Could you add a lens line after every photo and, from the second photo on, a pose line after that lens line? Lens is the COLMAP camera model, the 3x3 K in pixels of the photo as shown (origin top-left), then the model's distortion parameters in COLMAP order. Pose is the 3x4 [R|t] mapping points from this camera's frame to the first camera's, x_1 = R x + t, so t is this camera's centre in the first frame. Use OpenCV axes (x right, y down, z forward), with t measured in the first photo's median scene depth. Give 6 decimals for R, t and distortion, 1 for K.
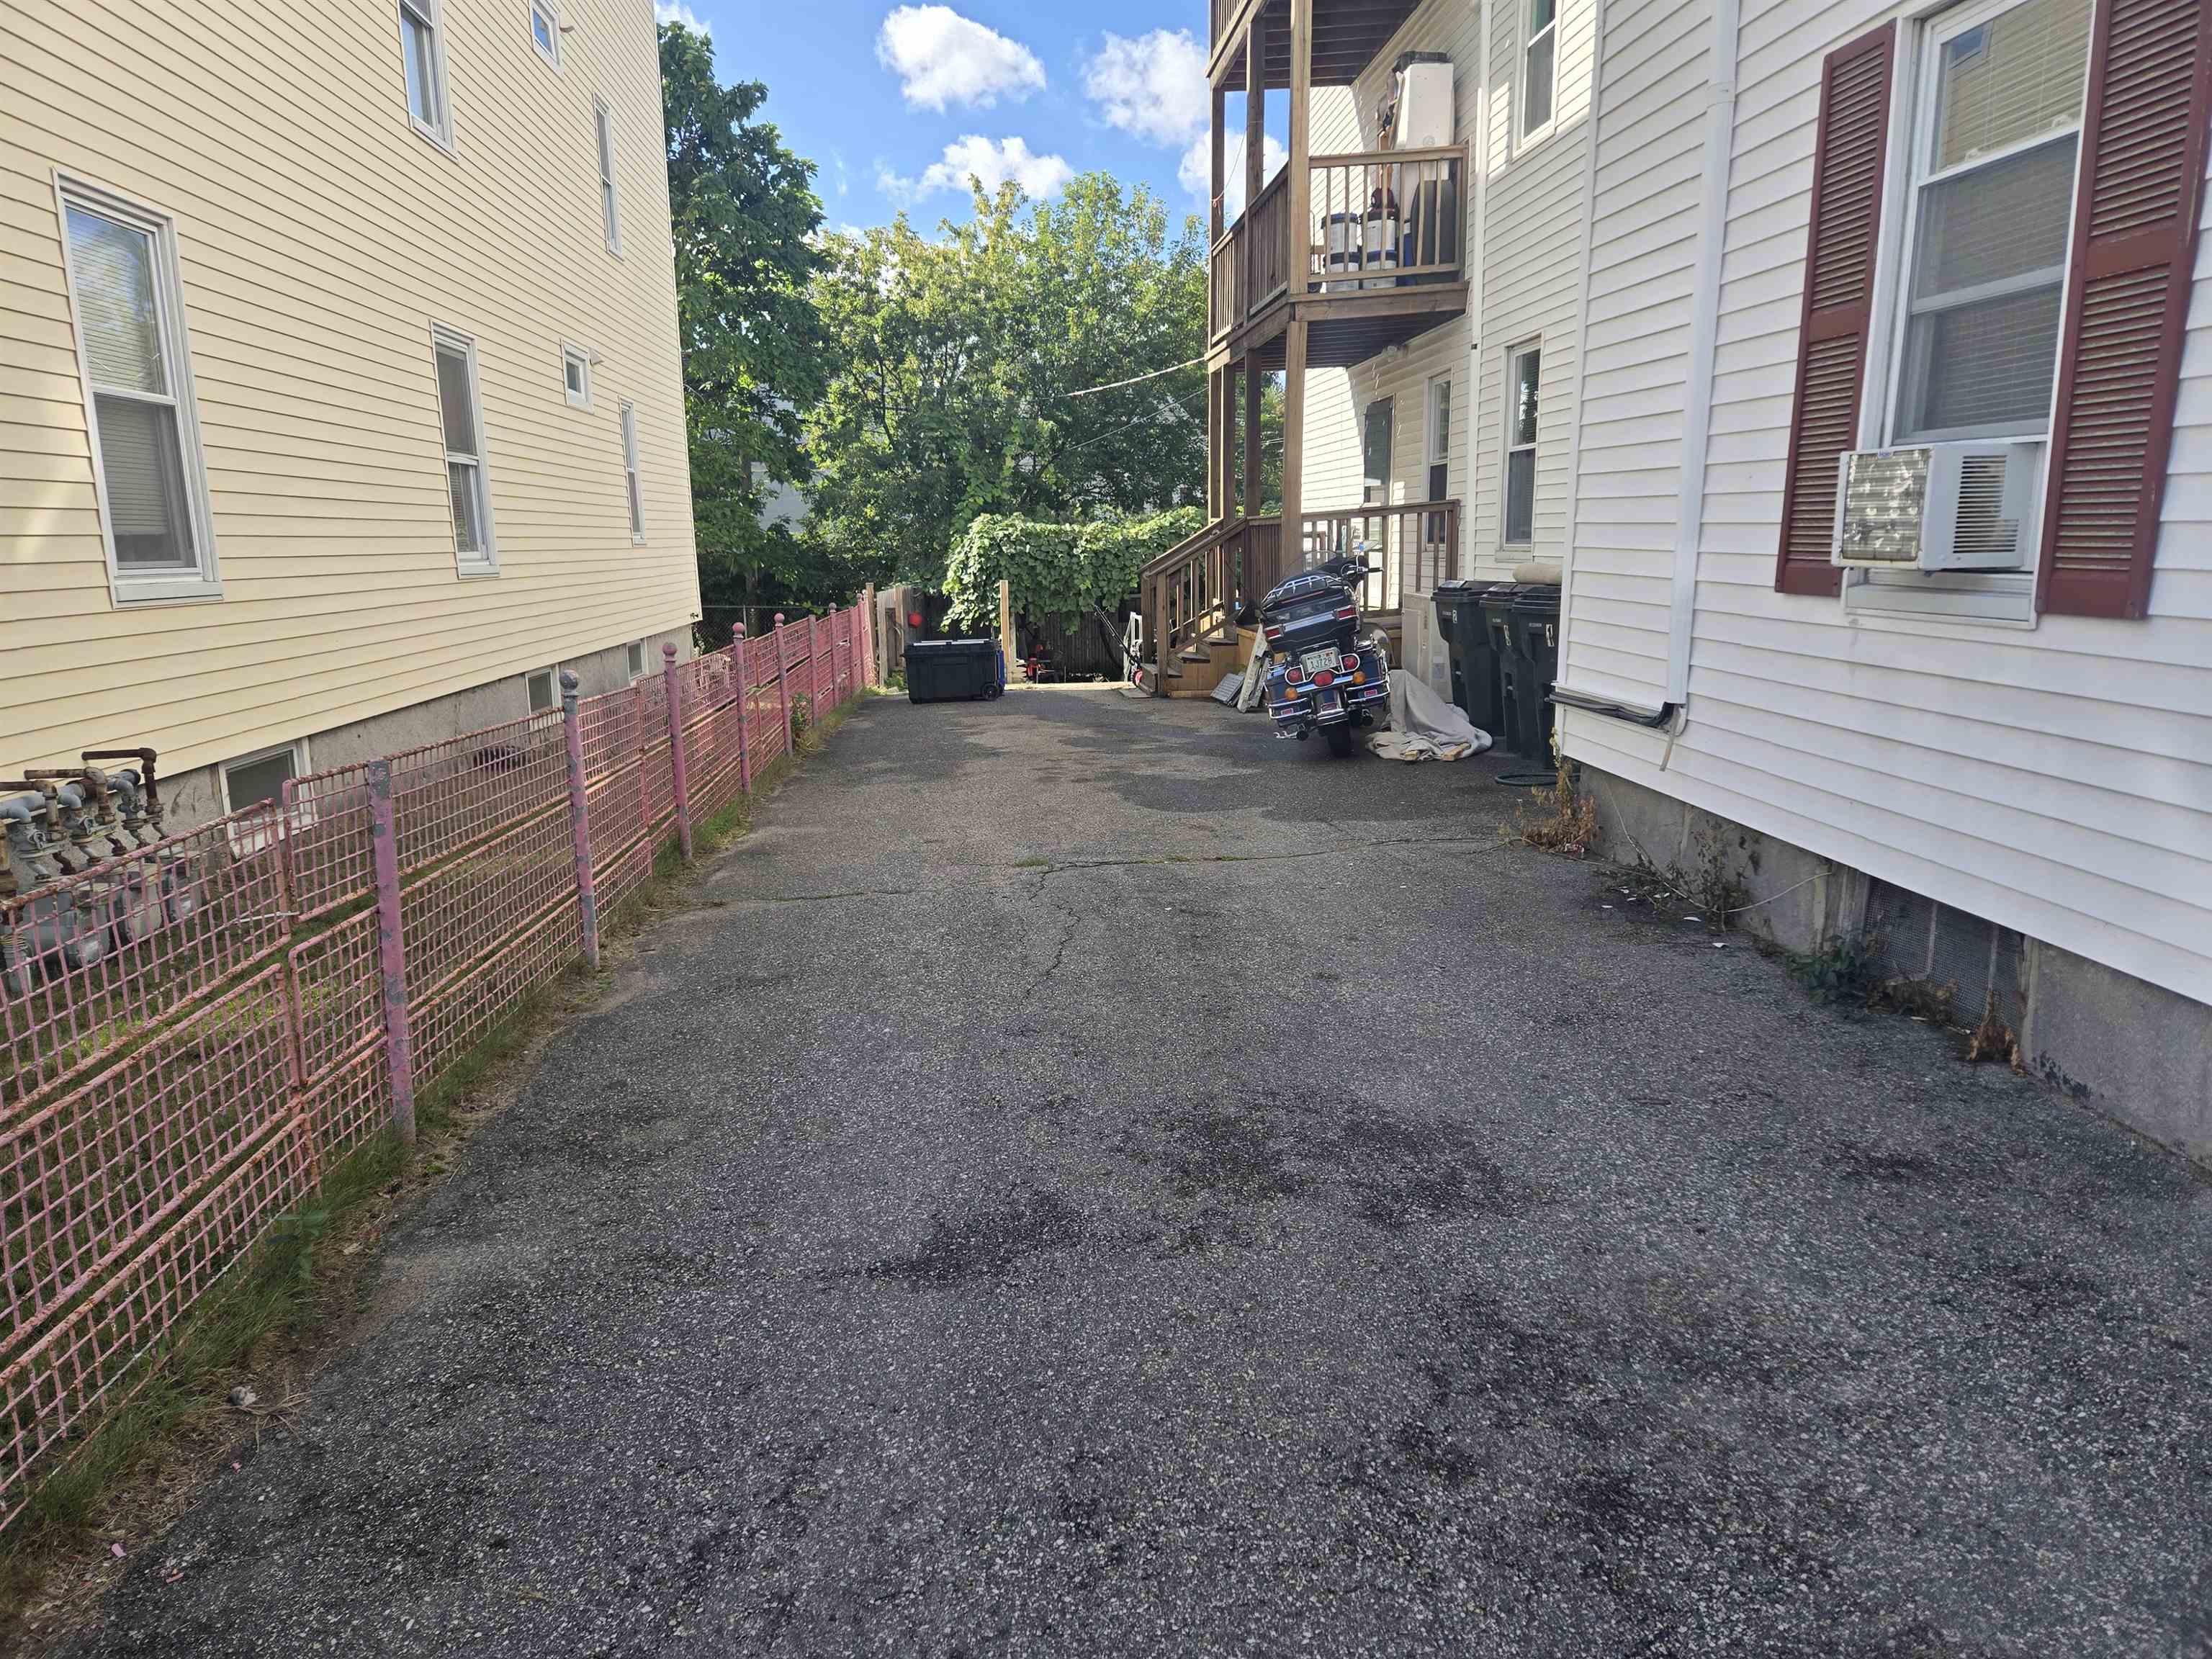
lens RADIAL K [[1462.1, 0, 1108.3], [0, 1462.1, 811.2], [0, 0, 1]] dist [0.072875, -0.055190]
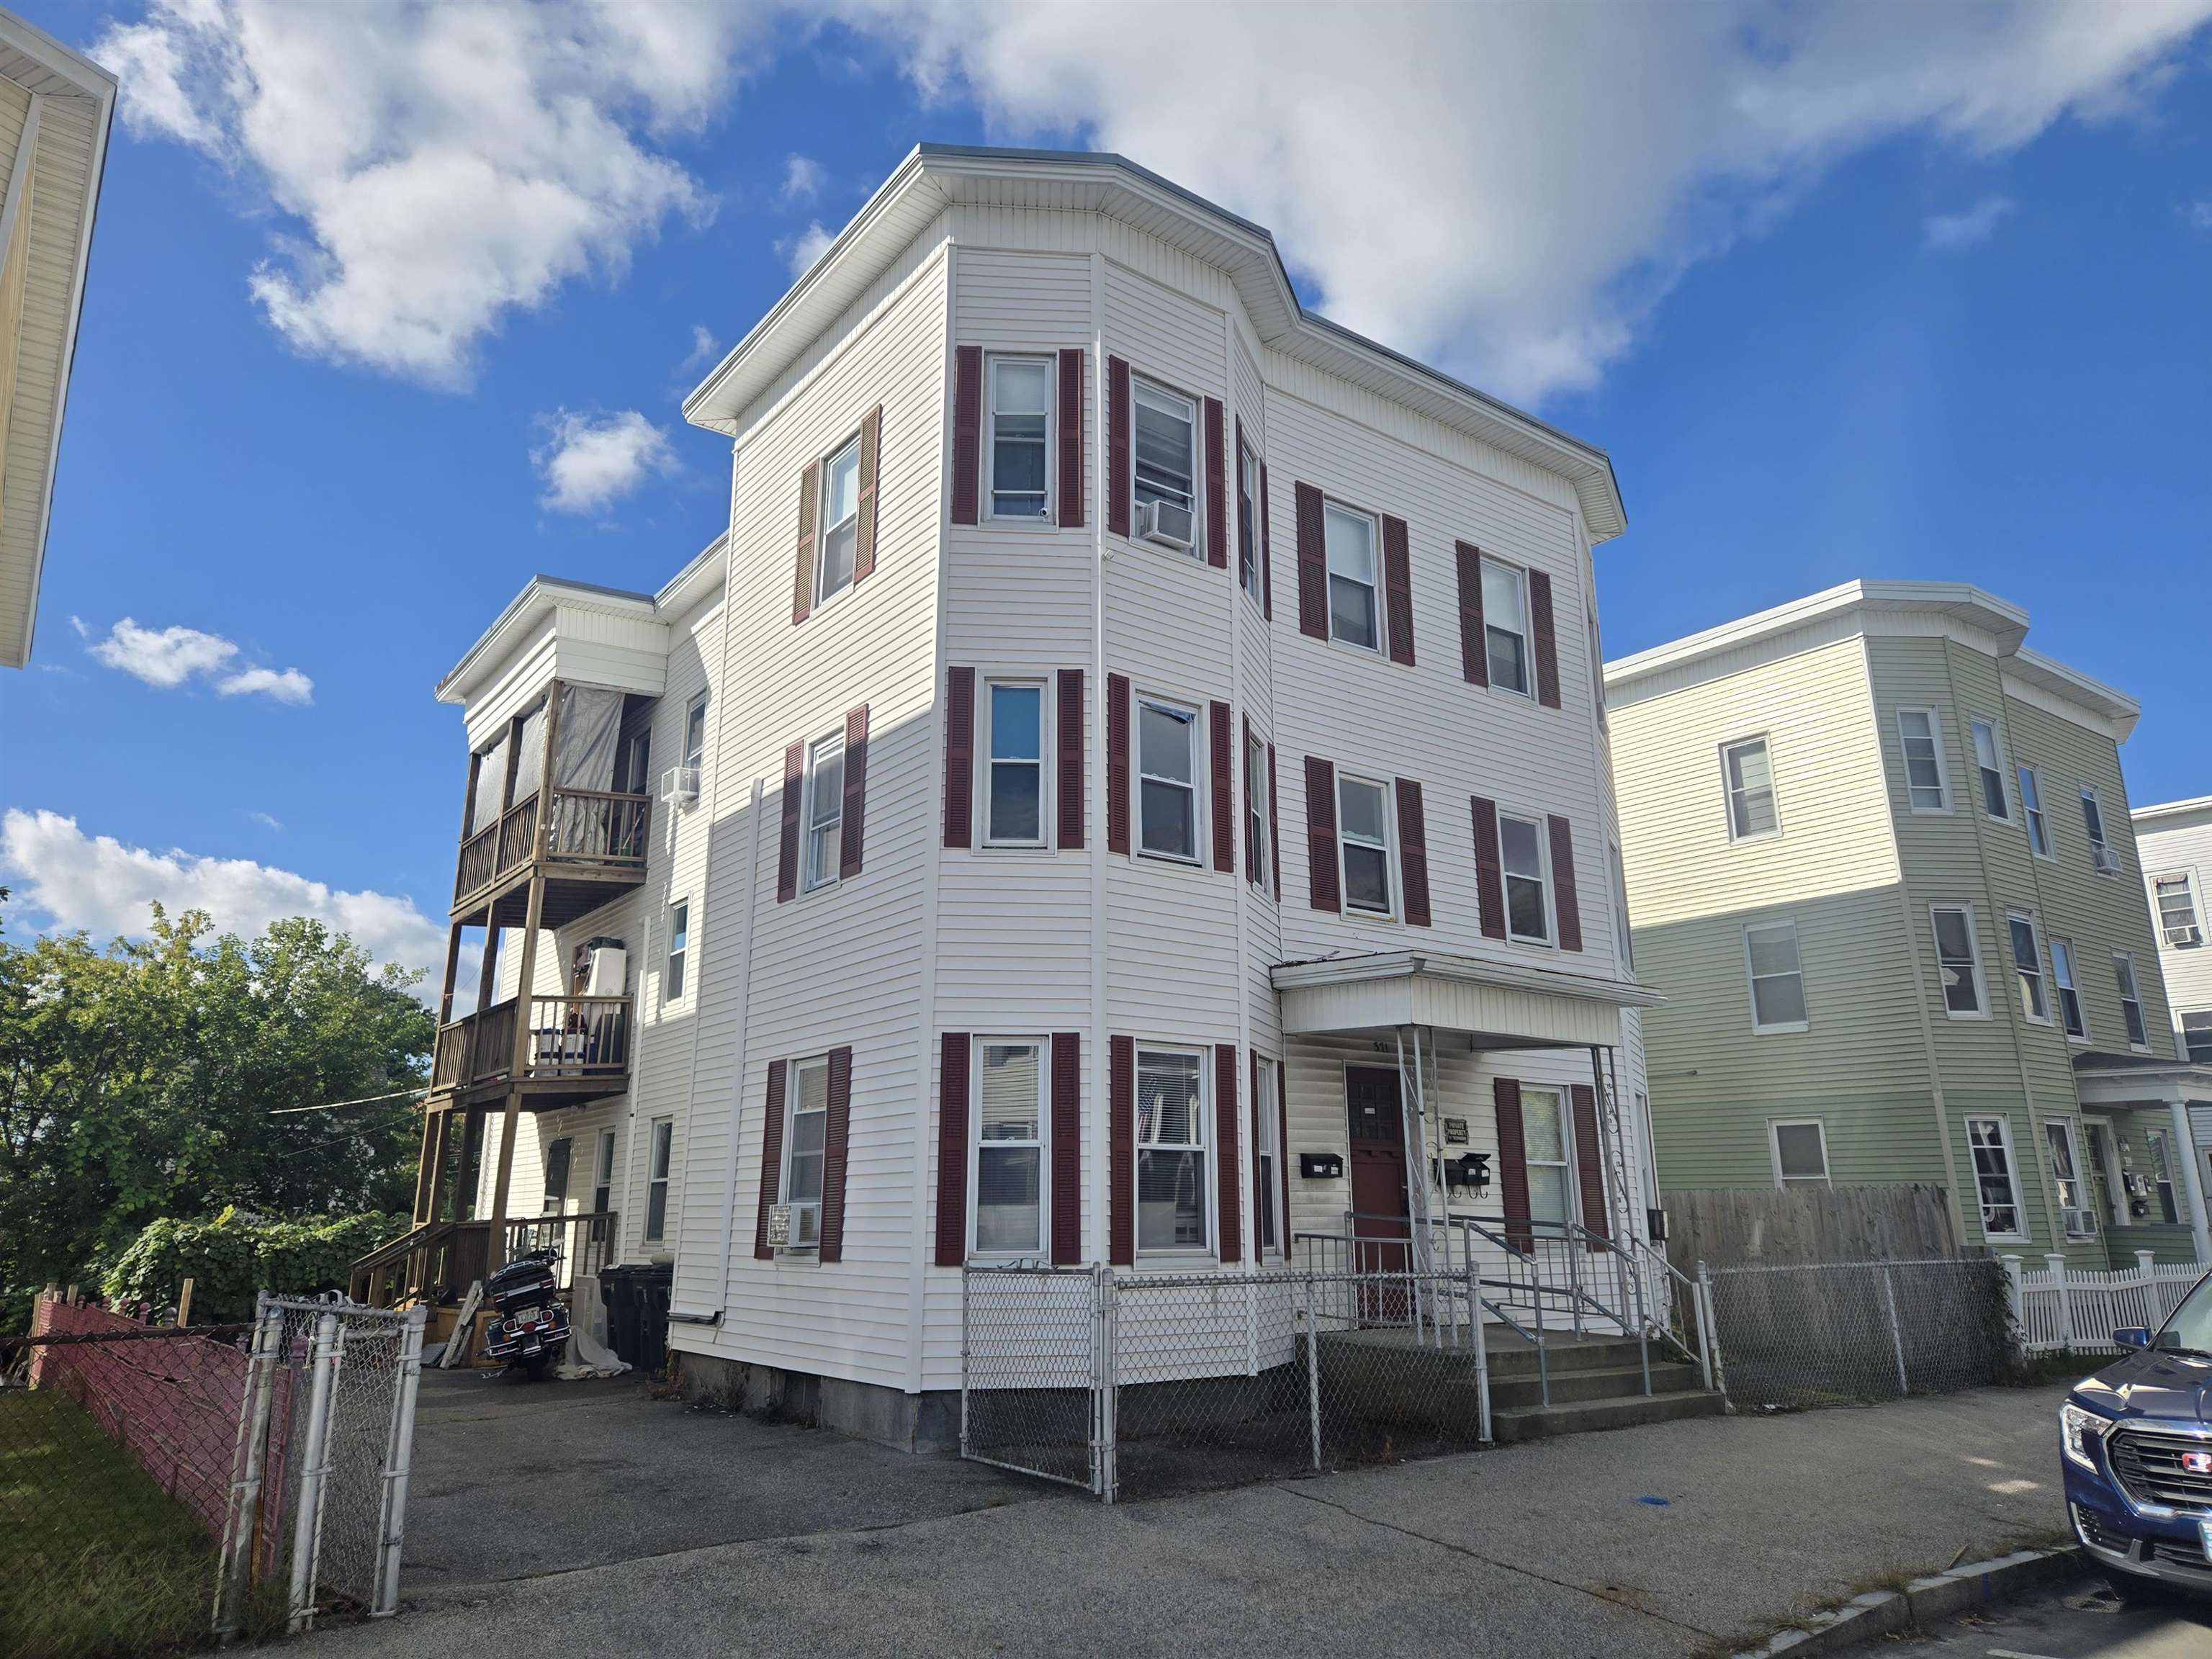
lens RADIAL K [[1462.1, 0, 1108.3], [0, 1462.1, 811.2], [0, 0, 1]] dist [0.072875, -0.055190]
pose [[0.851516, 0.150499, 0.502265, -0.163470], [0.091521, 0.900553, -0.425003, 0.114127], [-0.516279, 0.407865, 0.753062, -0.597232]]
